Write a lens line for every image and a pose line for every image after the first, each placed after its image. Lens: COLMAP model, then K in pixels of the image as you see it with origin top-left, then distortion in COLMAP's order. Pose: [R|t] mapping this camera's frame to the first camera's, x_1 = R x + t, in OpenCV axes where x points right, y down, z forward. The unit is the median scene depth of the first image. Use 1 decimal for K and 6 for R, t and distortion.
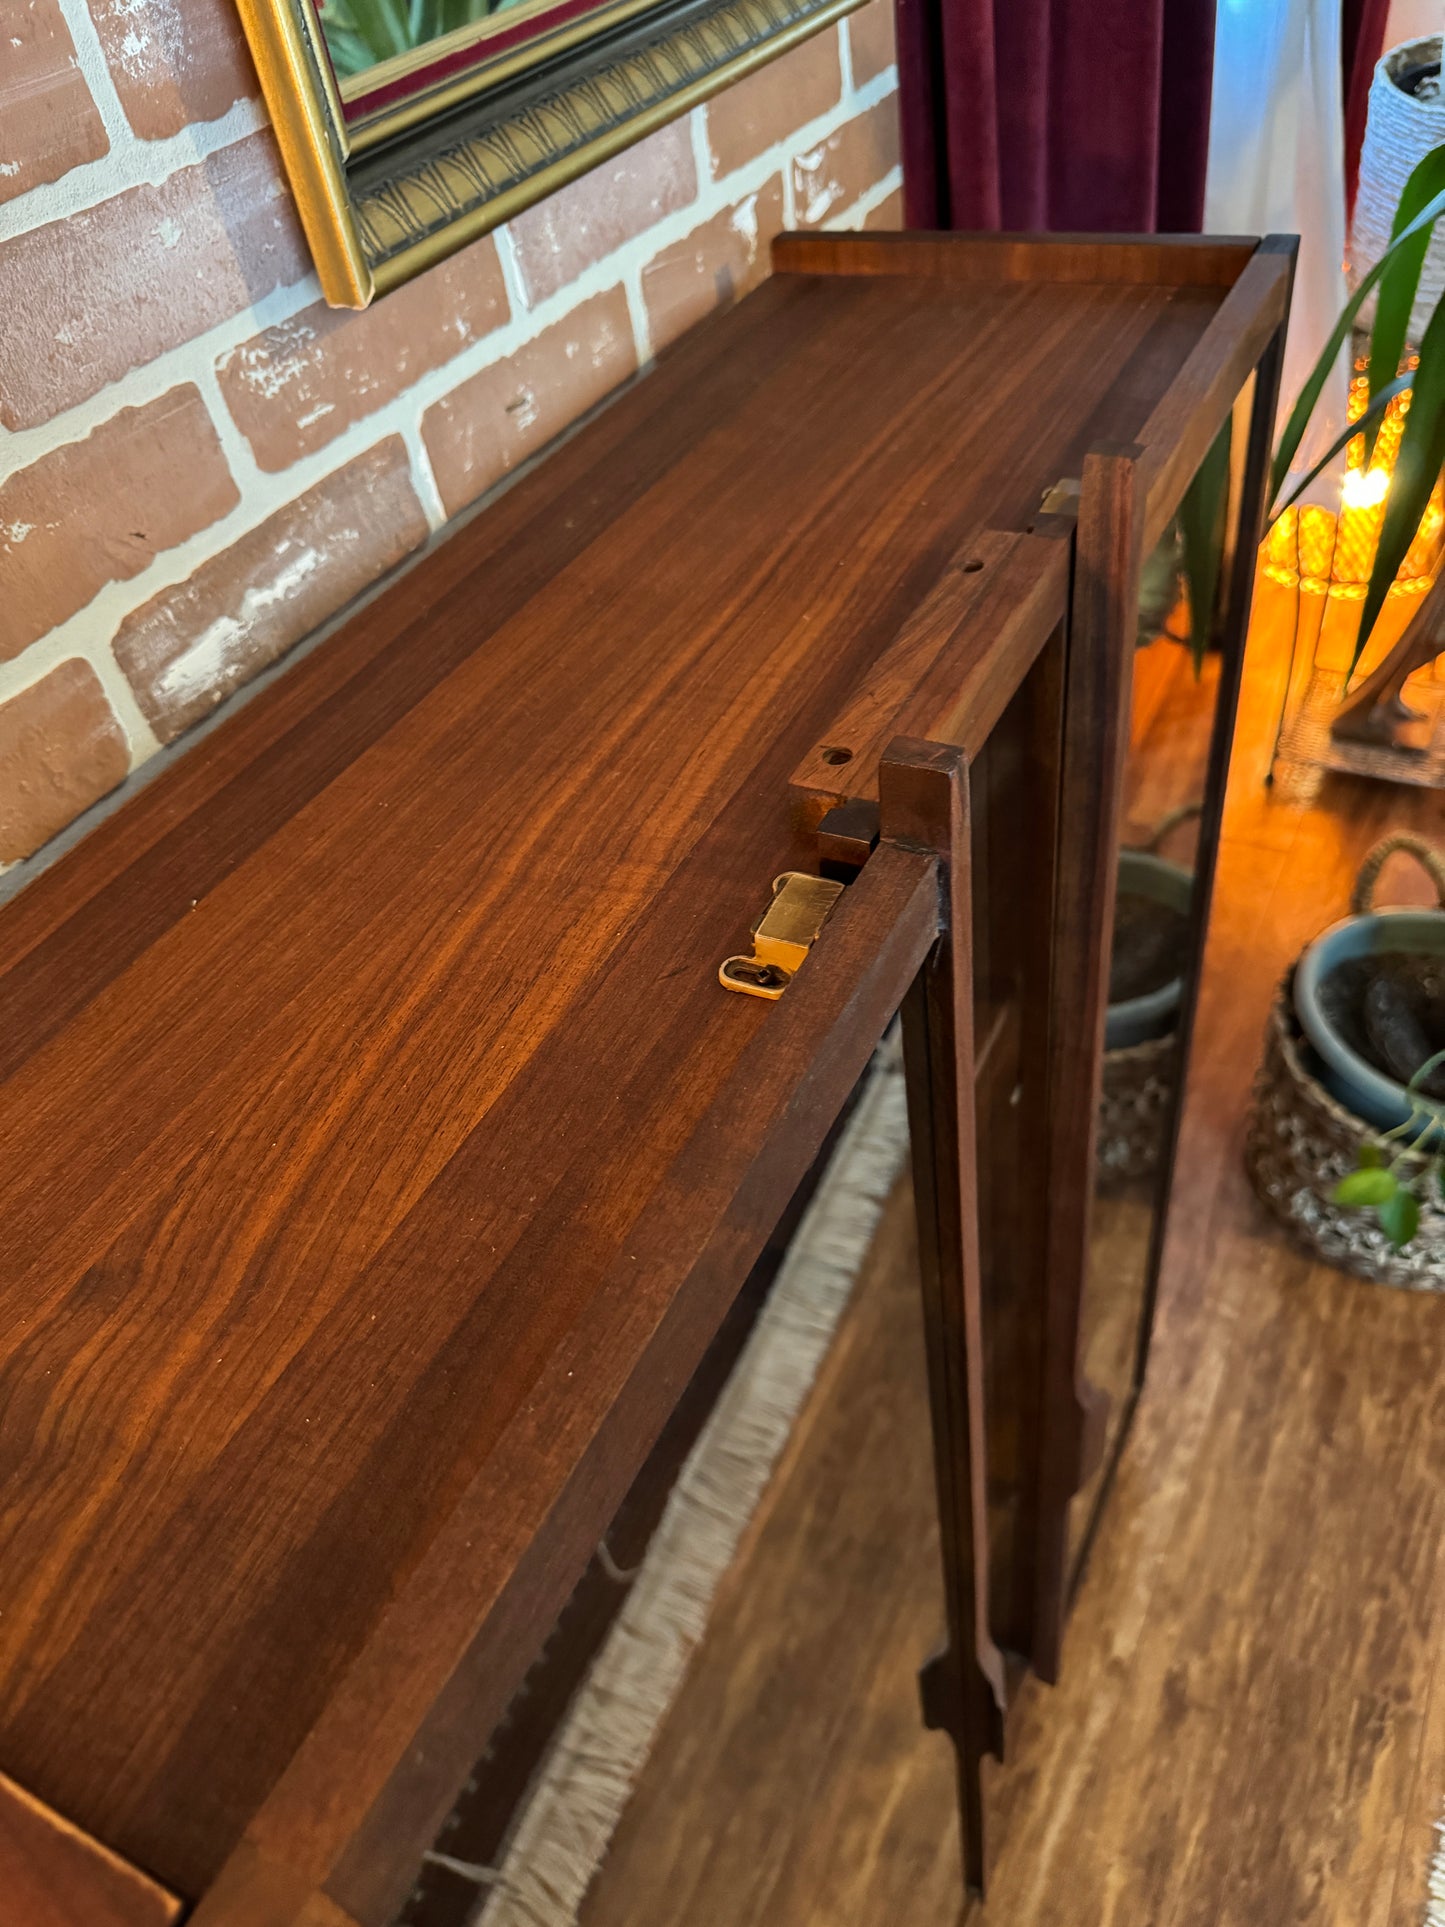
lens RADIAL K [[1381.1, 0, 716.4], [0, 1381.1, 967.3], [0, 0, 1]] dist [0.017396, -0.024880]
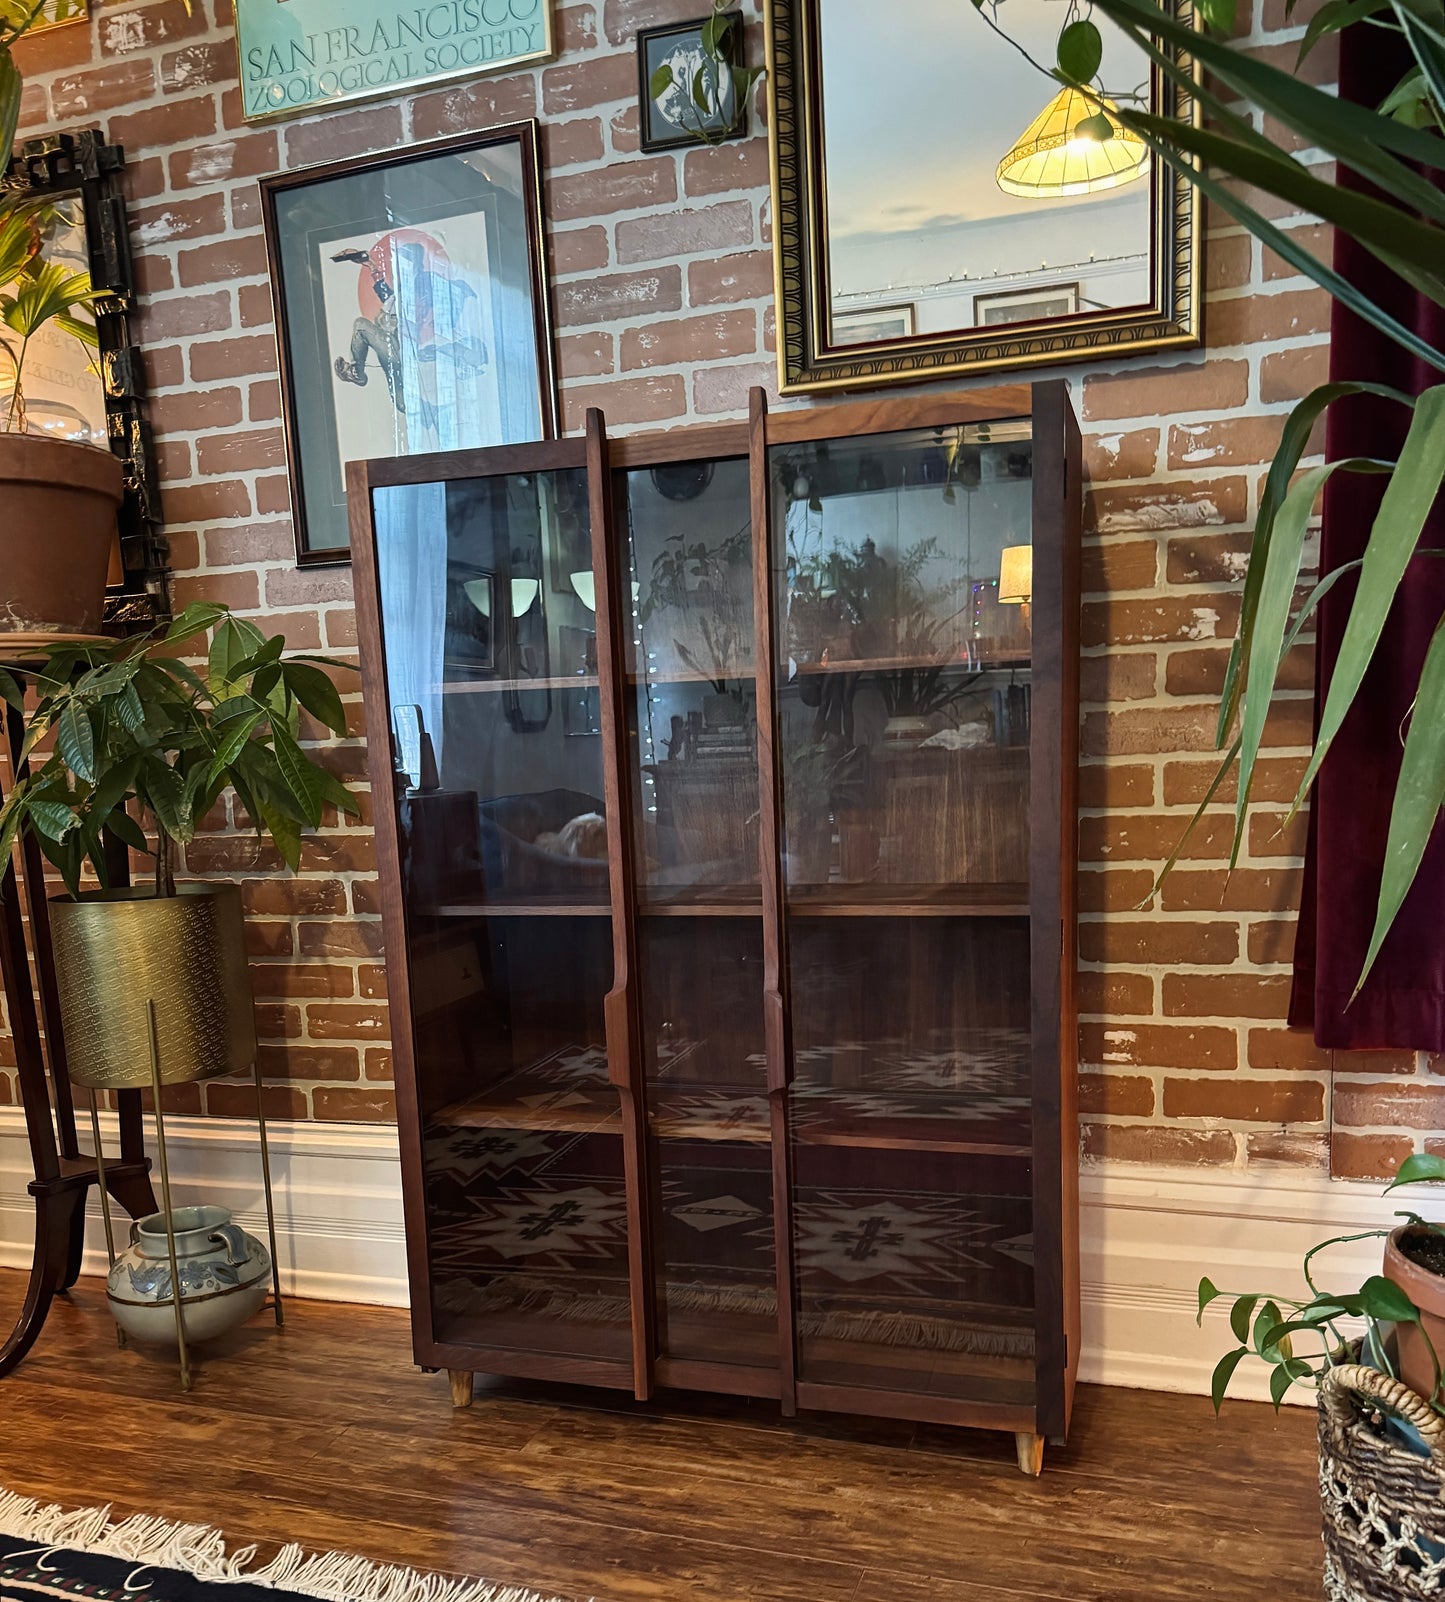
lens RADIAL K [[1411.9, 0, 717.1], [0, 1411.9, 966.5], [0, 0, 1]] dist [0.029624, -0.043048]
pose [[0.168815, 0.282476, -0.944303, 1.422436], [-0.665693, 0.739206, 0.102117, 0.119554], [0.726880, 0.611377, 0.312831, 0.297191]]
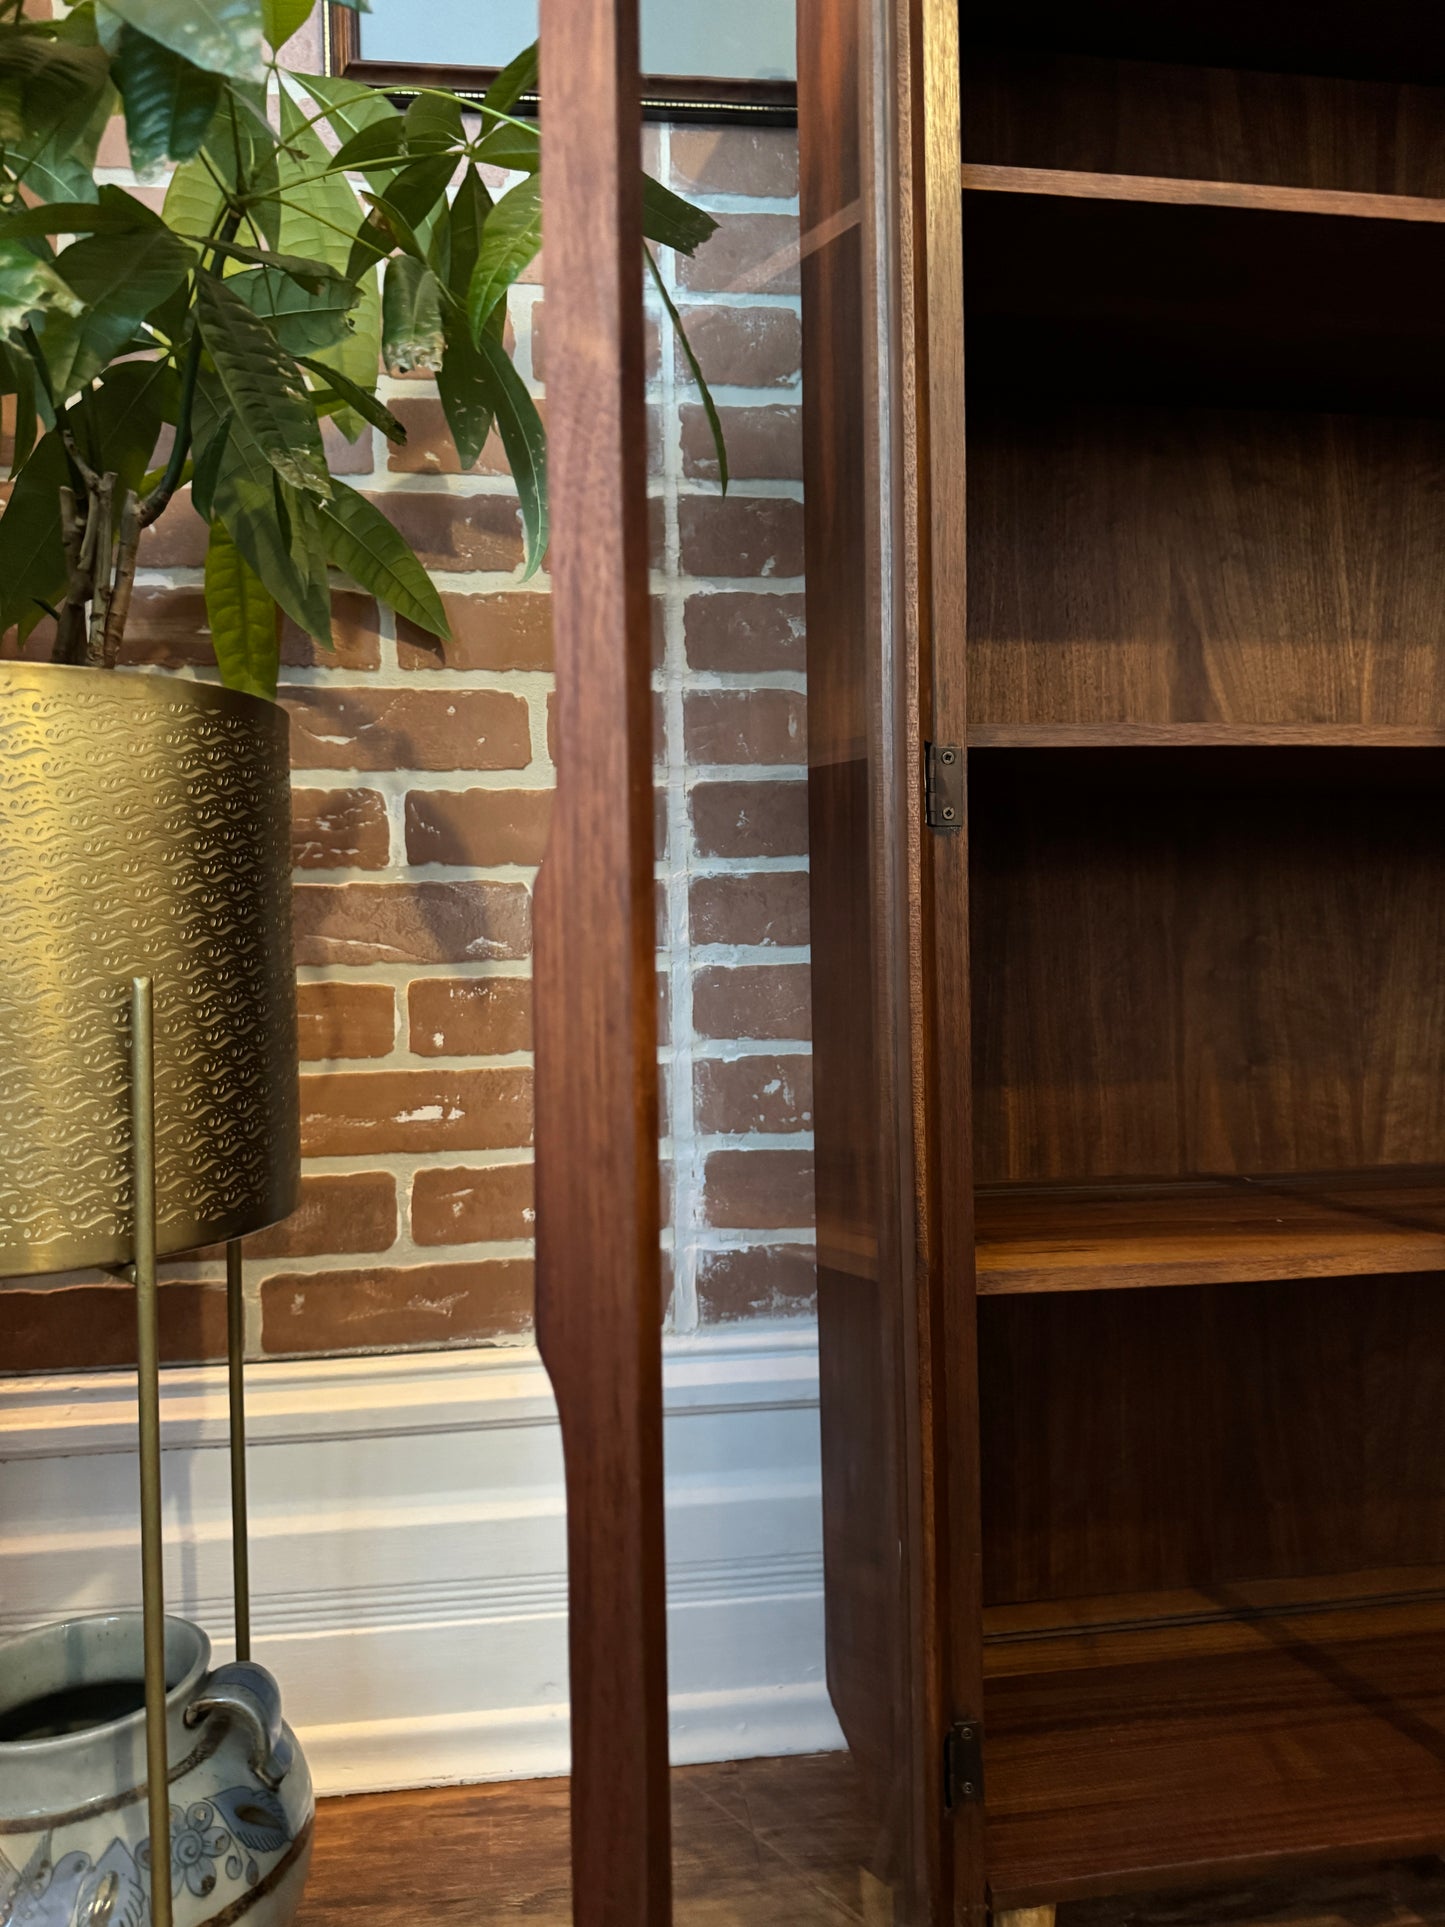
lens RADIAL K [[1381.1, 0, 720.1], [0, 1381.1, 986.3], [0, 0, 1]] dist [0.017396, -0.024880]
pose [[0.603346, 0.145613, -0.784073, 0.370473], [-0.594011, 0.738062, -0.320024, 0.753012], [0.532094, 0.658833, 0.531803, 0.205061]]
